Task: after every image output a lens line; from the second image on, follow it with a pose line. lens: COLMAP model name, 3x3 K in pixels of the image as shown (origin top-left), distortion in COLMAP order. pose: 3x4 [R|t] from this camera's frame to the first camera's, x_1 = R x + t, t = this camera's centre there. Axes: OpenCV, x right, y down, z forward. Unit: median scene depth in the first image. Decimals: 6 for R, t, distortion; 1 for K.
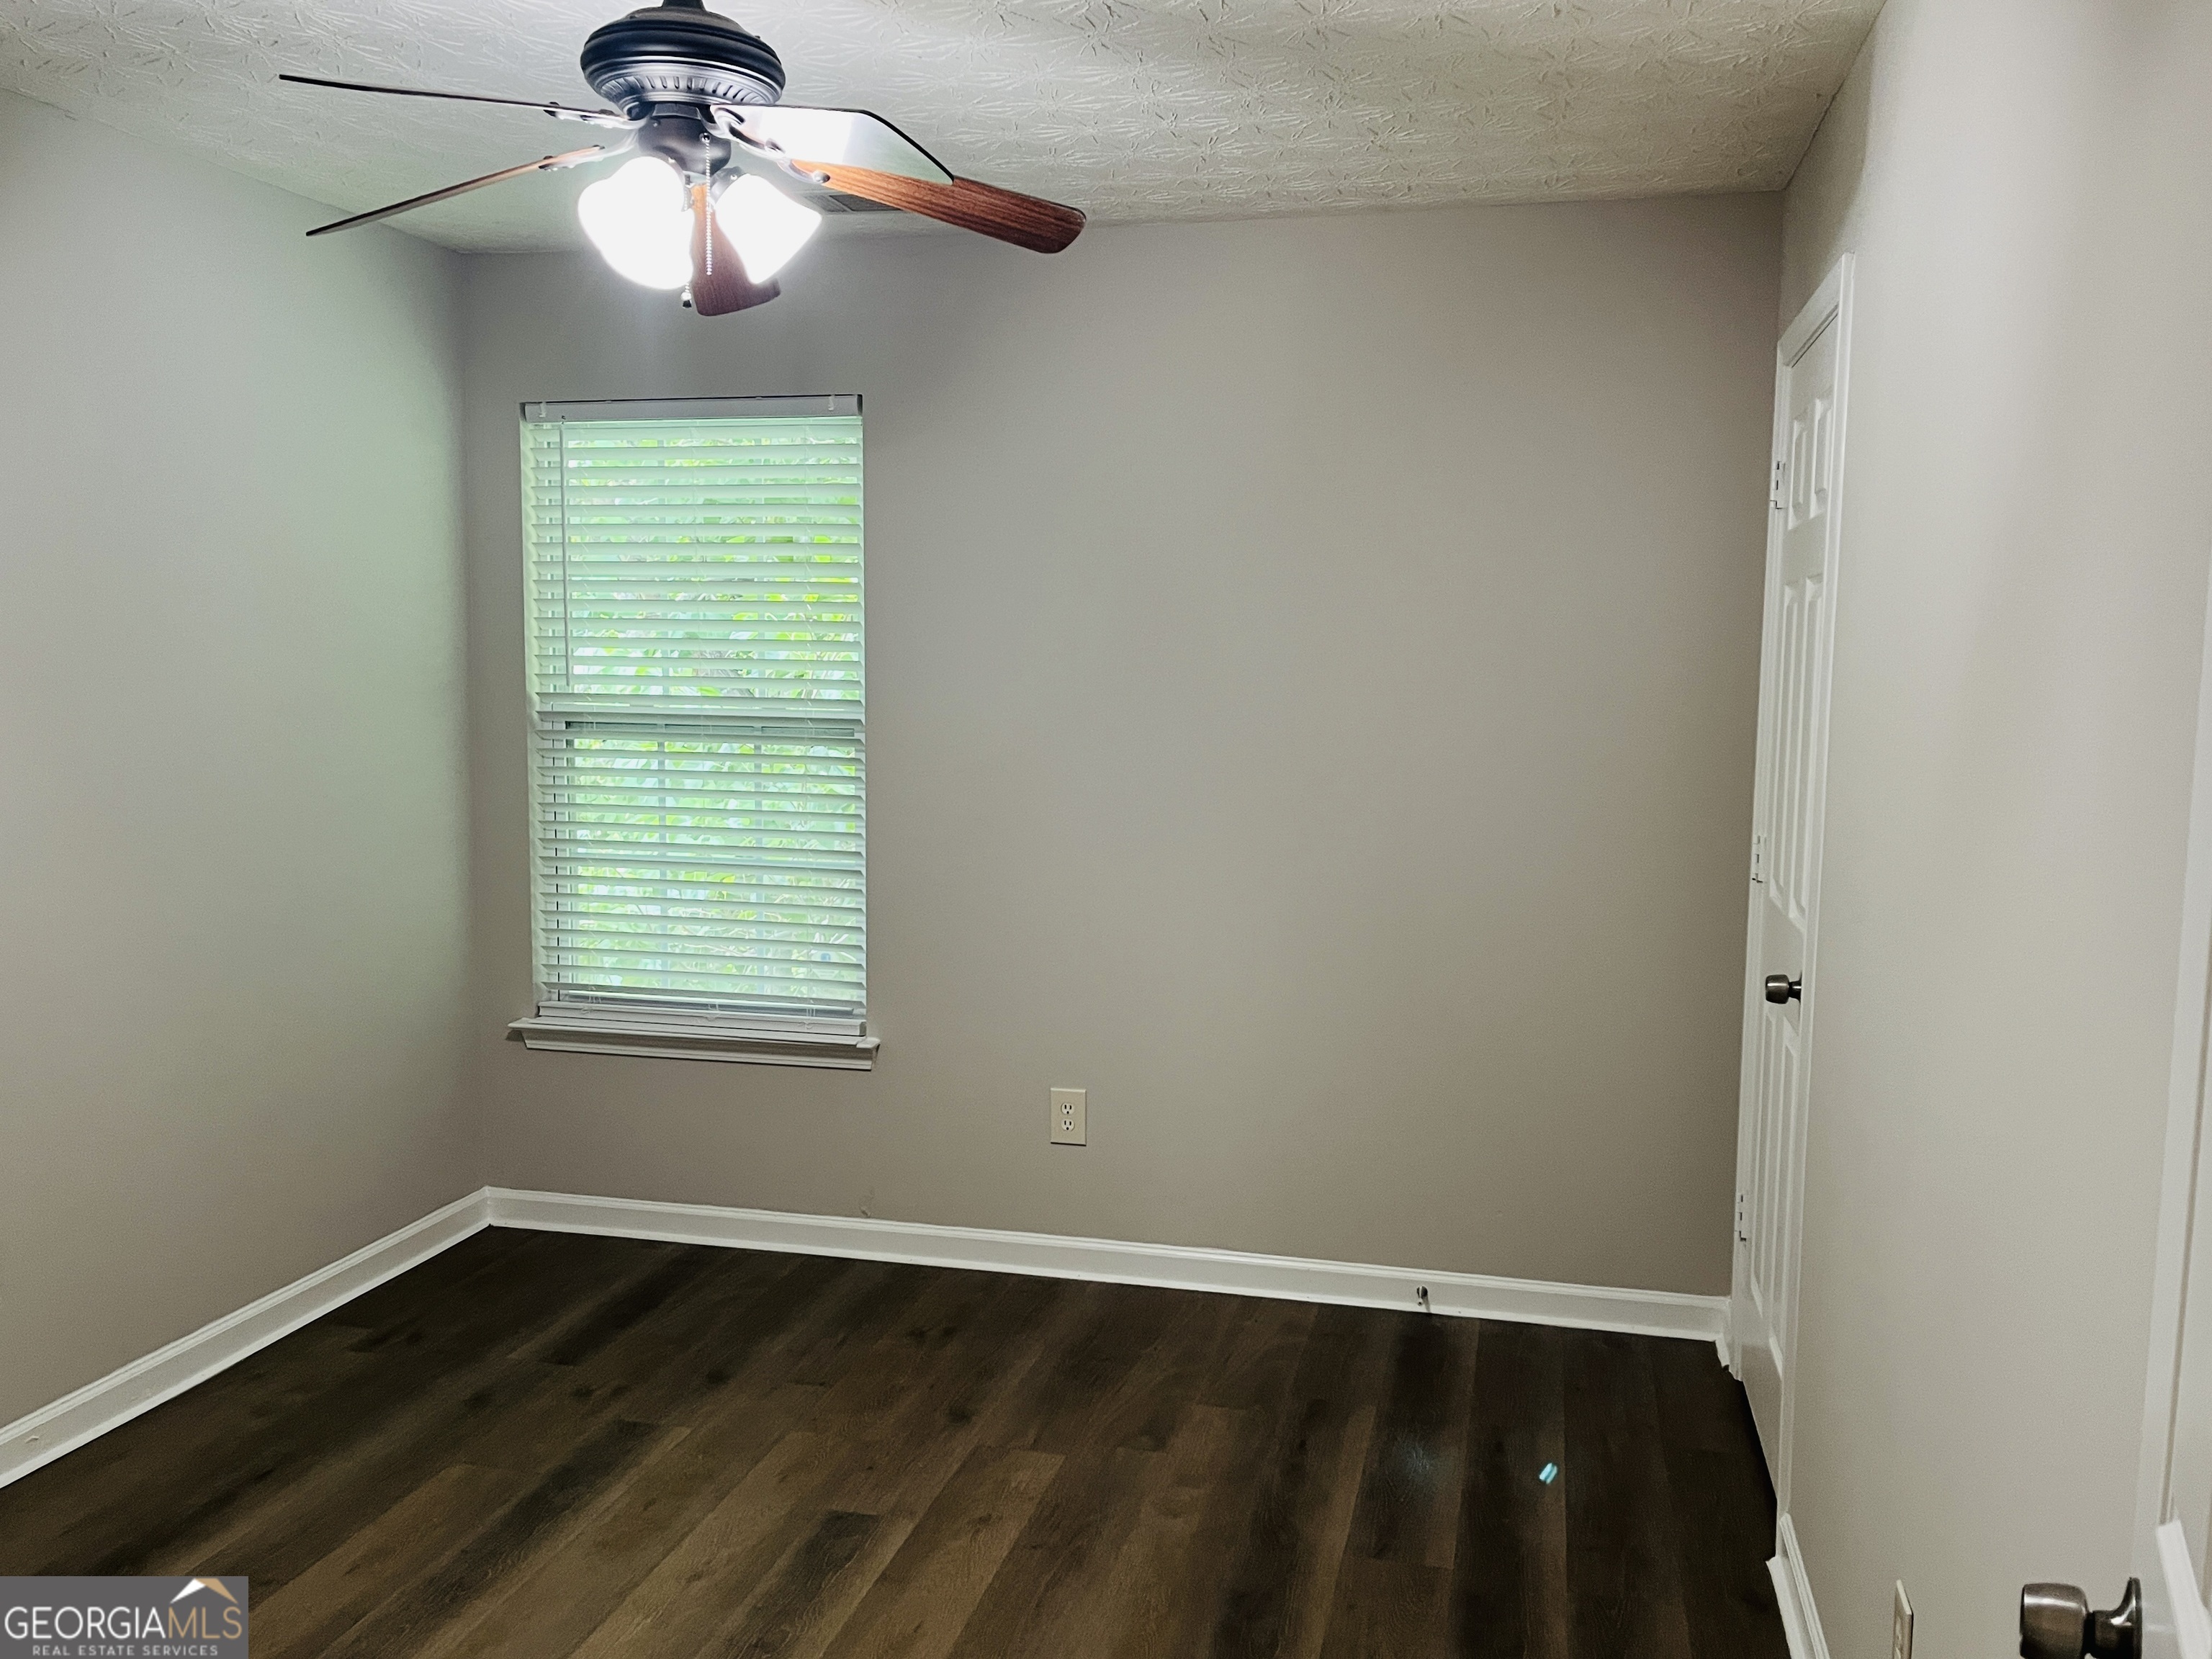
lens RADIAL K [[1835.1, 0, 1114.6], [0, 1835.1, 814.5], [0, 0, 1]] dist [0.083546, -0.095872]
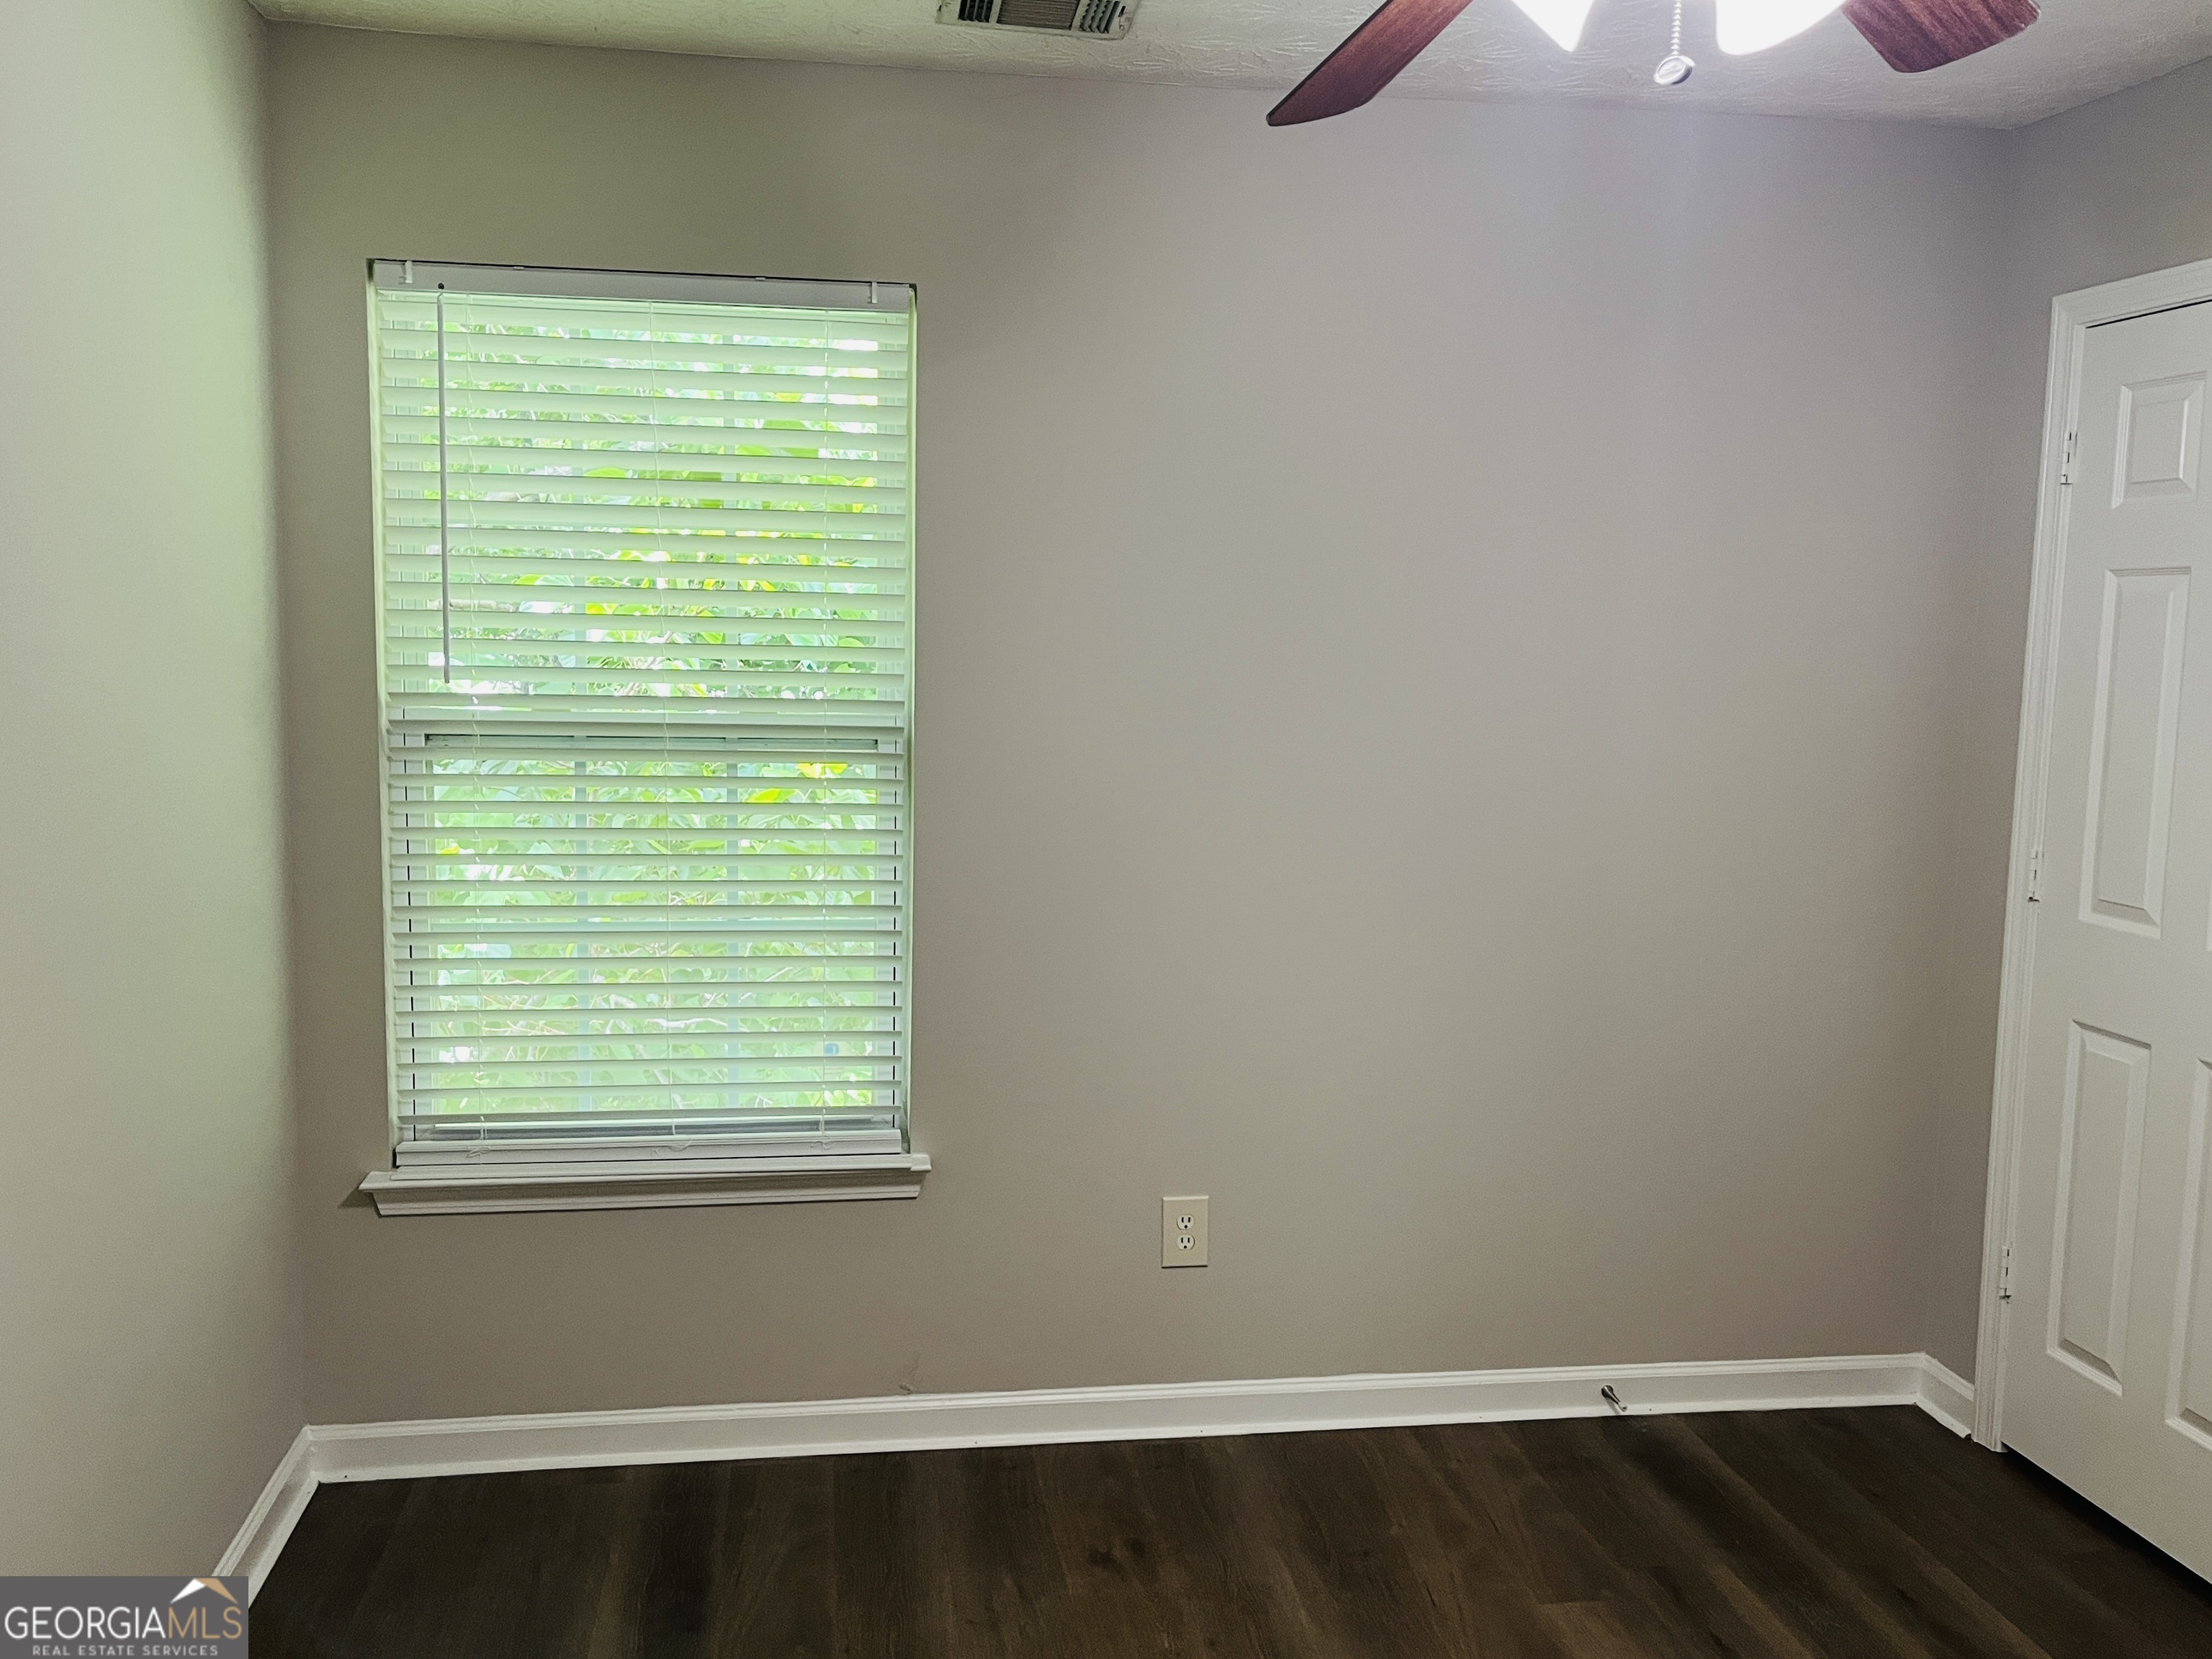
lens RADIAL K [[1835.1, 0, 1109.4], [0, 1835.1, 809.6], [0, 0, 1]] dist [0.083546, -0.095872]
pose [[0.924230, -0.033147, 0.380395, -0.343993], [0.026360, 0.999387, 0.023038, -0.033484], [-0.380926, -0.011265, 0.924537, 0.286109]]
